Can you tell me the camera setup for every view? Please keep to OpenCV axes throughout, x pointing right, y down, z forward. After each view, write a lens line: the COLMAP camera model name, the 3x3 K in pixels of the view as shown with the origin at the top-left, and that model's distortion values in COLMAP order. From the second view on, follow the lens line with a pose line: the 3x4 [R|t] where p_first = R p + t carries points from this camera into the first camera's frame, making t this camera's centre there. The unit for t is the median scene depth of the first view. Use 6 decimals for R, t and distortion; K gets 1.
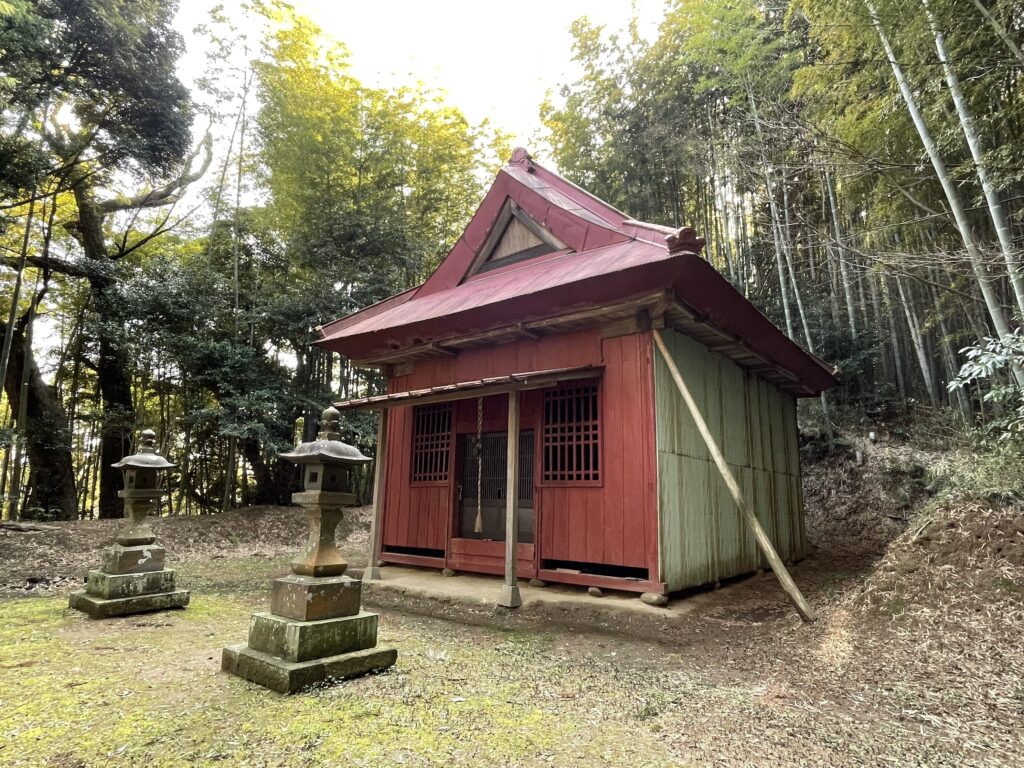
lens RADIAL K [[592.0, 0, 510.7], [0, 592.0, 380.8], [0, 0, 1]] dist [0.000836, 0.001894]
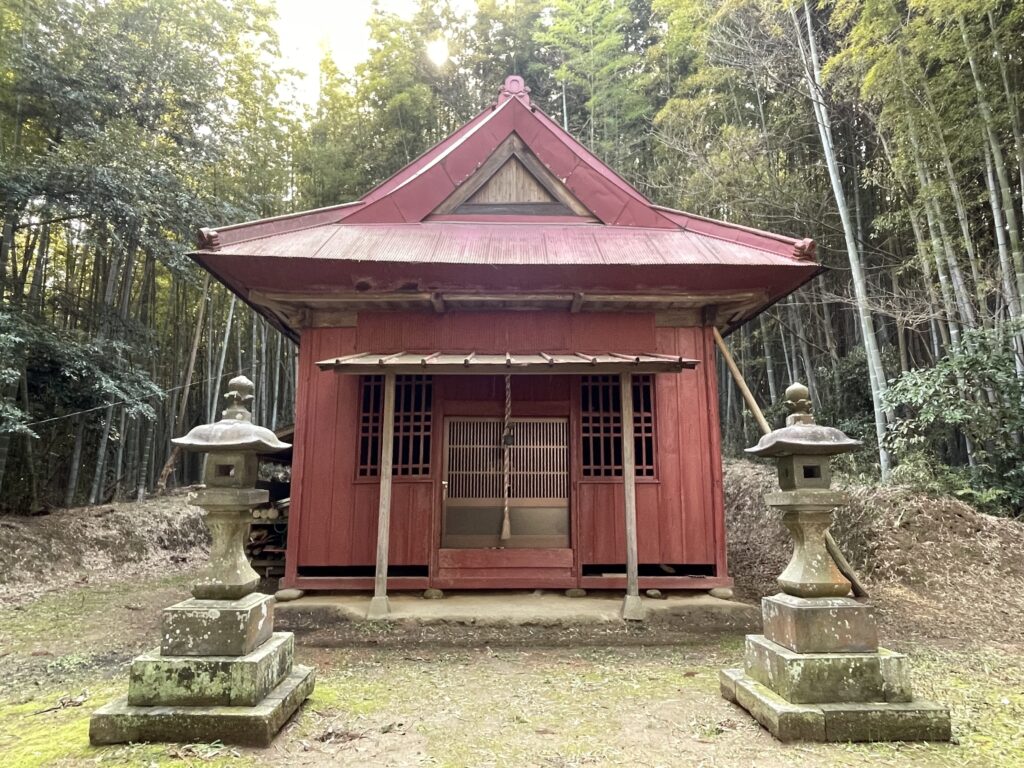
lens RADIAL K [[658.8, 0, 508.3], [0, 658.8, 384.3], [0, 0, 1]] dist [-0.002636, 0.002707]
pose [[0.771547, 0.093546, 0.629257, -0.655004], [-0.112261, 0.993628, -0.010067, 0.055990], [-0.626189, -0.062875, 0.777132, 0.319948]]
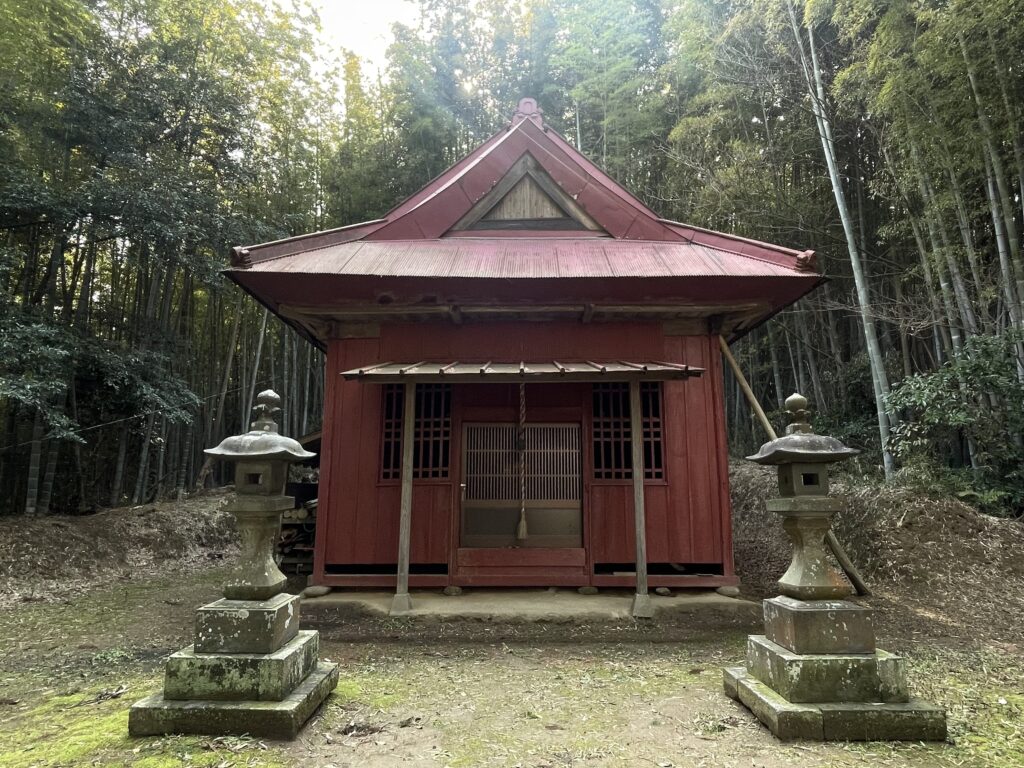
lens RADIAL K [[627.9, 0, 509.7], [0, 627.9, 384.3], [0, 0, 1]] dist [-0.004858, 0.005377]
pose [[0.788949, 0.092202, 0.607501, -0.652765], [-0.107604, 0.994131, -0.011138, 0.048071], [-0.604963, -0.056582, 0.794241, 0.314222]]
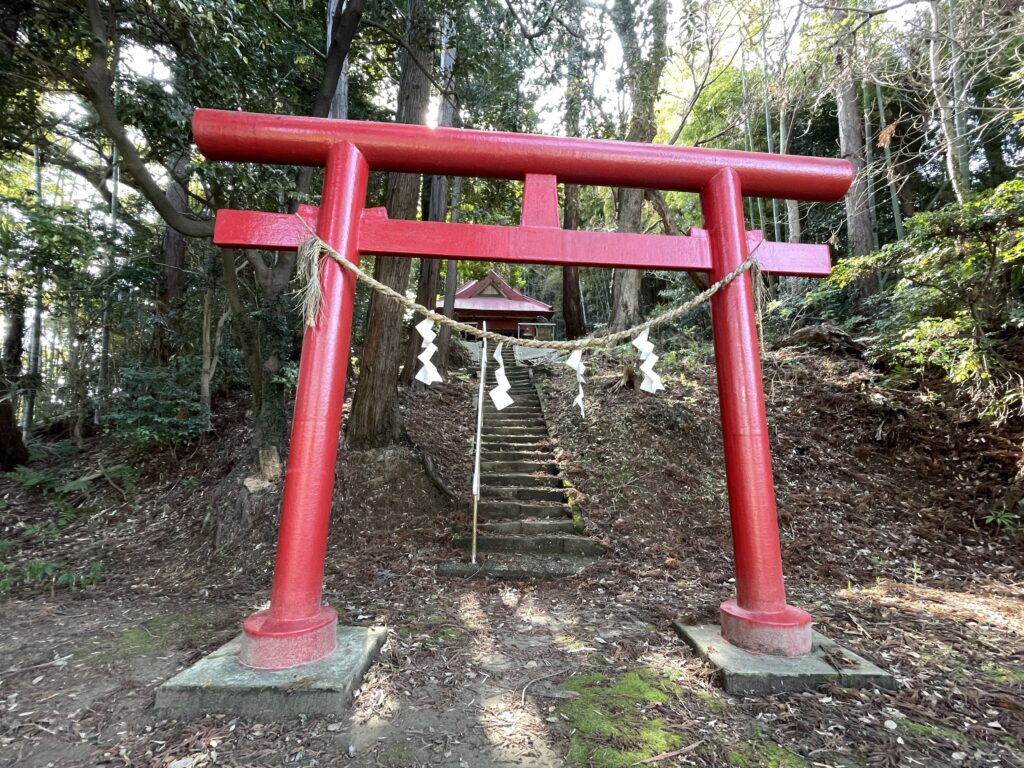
lens RADIAL K [[485.8, 0, 505.7], [0, 485.8, 384.0], [0, 0, 1]] dist [-0.003460, 0.002481]
pose [[0.737243, 0.099889, 0.668202, -2.128721], [-0.124547, 0.992154, -0.010901, 0.394194], [-0.664048, -0.075186, 0.743900, -1.478694]]
